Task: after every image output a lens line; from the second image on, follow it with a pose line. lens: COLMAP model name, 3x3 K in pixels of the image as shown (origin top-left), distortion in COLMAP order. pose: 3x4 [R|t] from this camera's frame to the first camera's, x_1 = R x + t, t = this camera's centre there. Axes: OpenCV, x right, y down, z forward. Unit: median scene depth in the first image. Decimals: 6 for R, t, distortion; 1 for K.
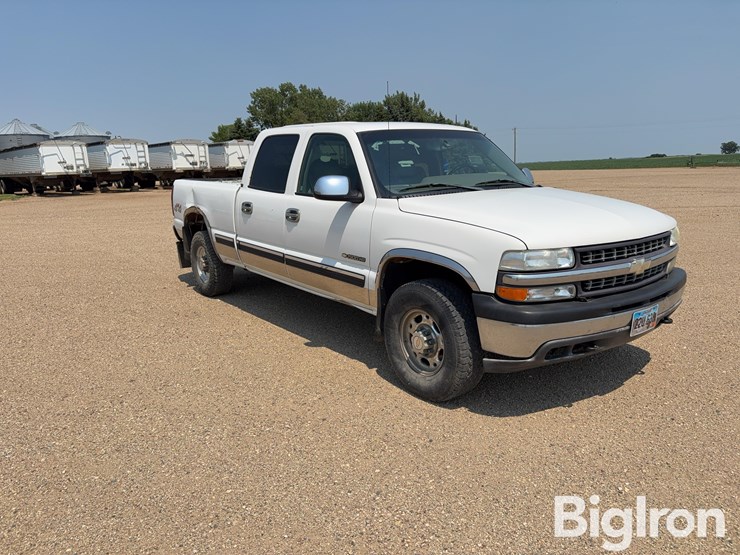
lens RADIAL K [[561.4, 0, 370.5], [0, 561.4, 281.1], [0, 0, 1]] dist [0.058895, -0.070616]
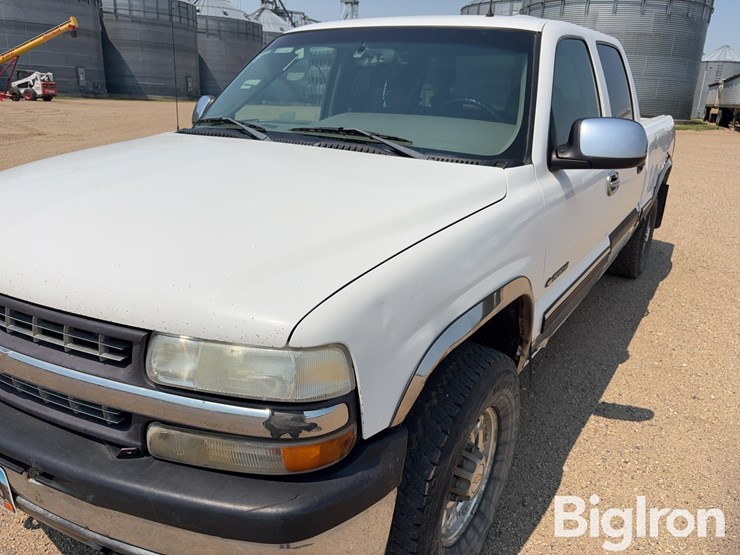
lens RADIAL K [[561.4, 0, 372.8], [0, 561.4, 281.9], [0, 0, 1]] dist [0.058895, -0.070616]
pose [[0.353738, 0.337687, -0.872259, 0.705158], [-0.235606, 0.934654, 0.266295, -0.191193], [0.905185, 0.111311, 0.410184, 0.836215]]
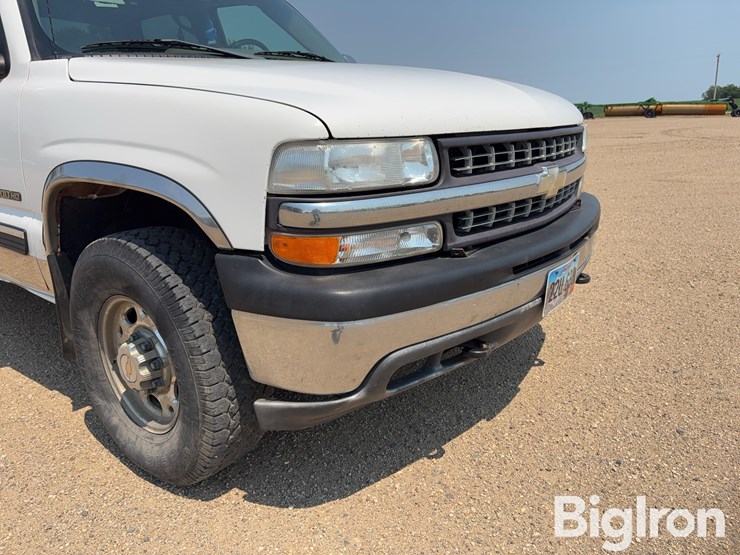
lens RADIAL K [[561.4, 0, 371.5], [0, 561.4, 278.5], [0, 0, 1]] dist [0.058895, -0.070616]
pose [[0.964337, -0.074961, 0.253842, 0.135083], [0.057470, 0.995477, 0.075644, 0.010595], [-0.258364, -0.058358, 0.964283, 0.411488]]
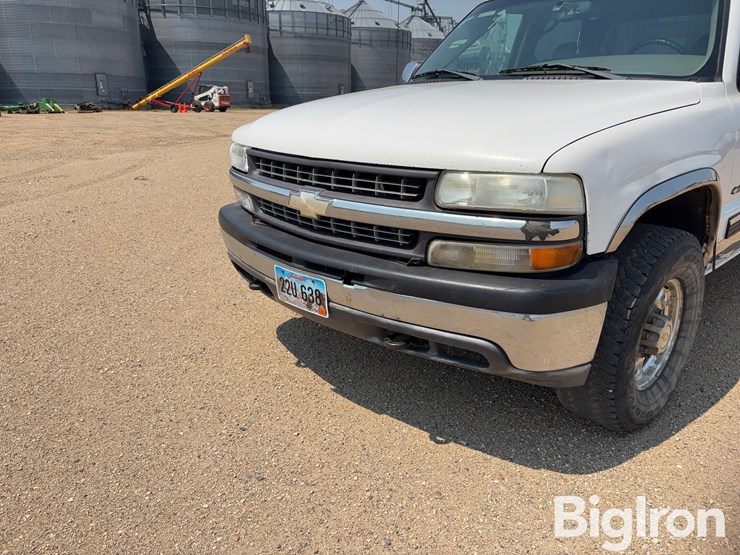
lens RADIAL K [[561.4, 0, 373.6], [0, 561.4, 281.6], [0, 0, 1]] dist [0.058895, -0.070616]
pose [[0.124961, 0.338574, -0.932605, 0.830410], [-0.201739, 0.929007, 0.310236, -0.116433], [0.971435, 0.149376, 0.184394, 0.747472]]
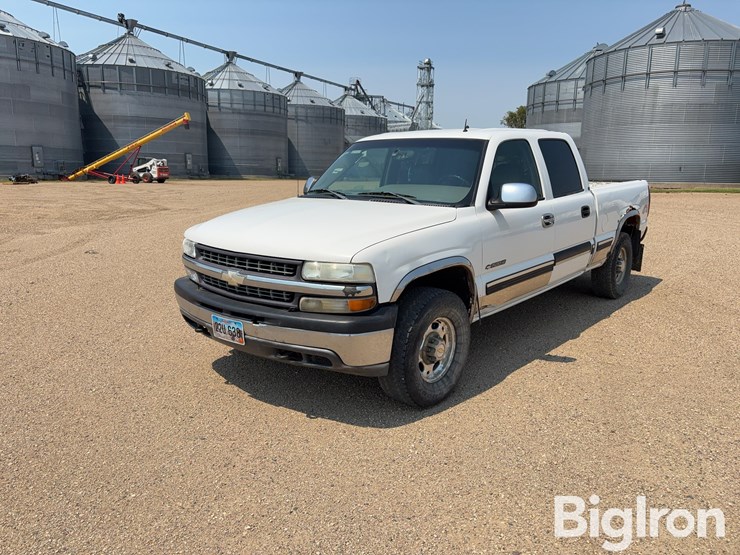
lens RADIAL K [[561.4, 0, 372.7], [0, 561.4, 280.8], [0, 0, 1]] dist [0.058895, -0.070616]
pose [[0.228283, 0.226392, -0.946907, 1.170364], [-0.209453, 0.961235, 0.179322, -0.201836], [0.950798, 0.157396, 0.266852, 0.747177]]
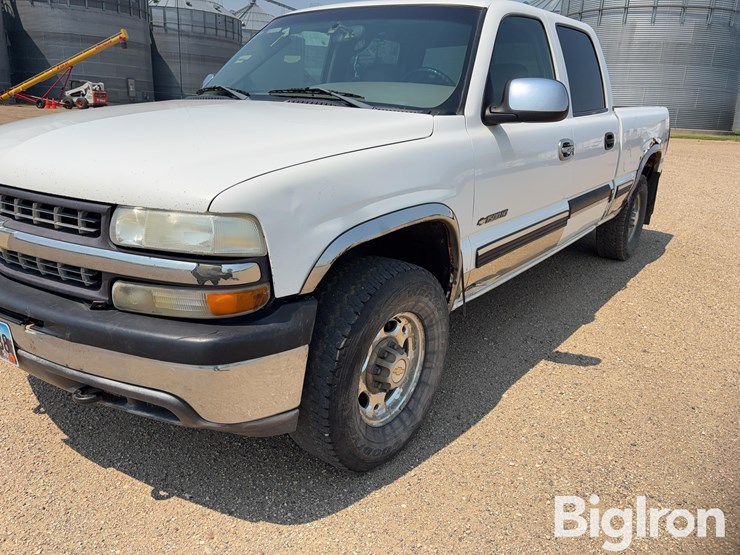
lens RADIAL K [[561.4, 0, 372.8], [0, 561.4, 281.1], [0, 0, 1]] dist [0.058895, -0.070616]
pose [[0.288922, 0.326399, -0.899993, 0.822779], [-0.241567, 0.934521, 0.261372, -0.162084], [0.926374, 0.141892, 0.348851, 0.885746]]
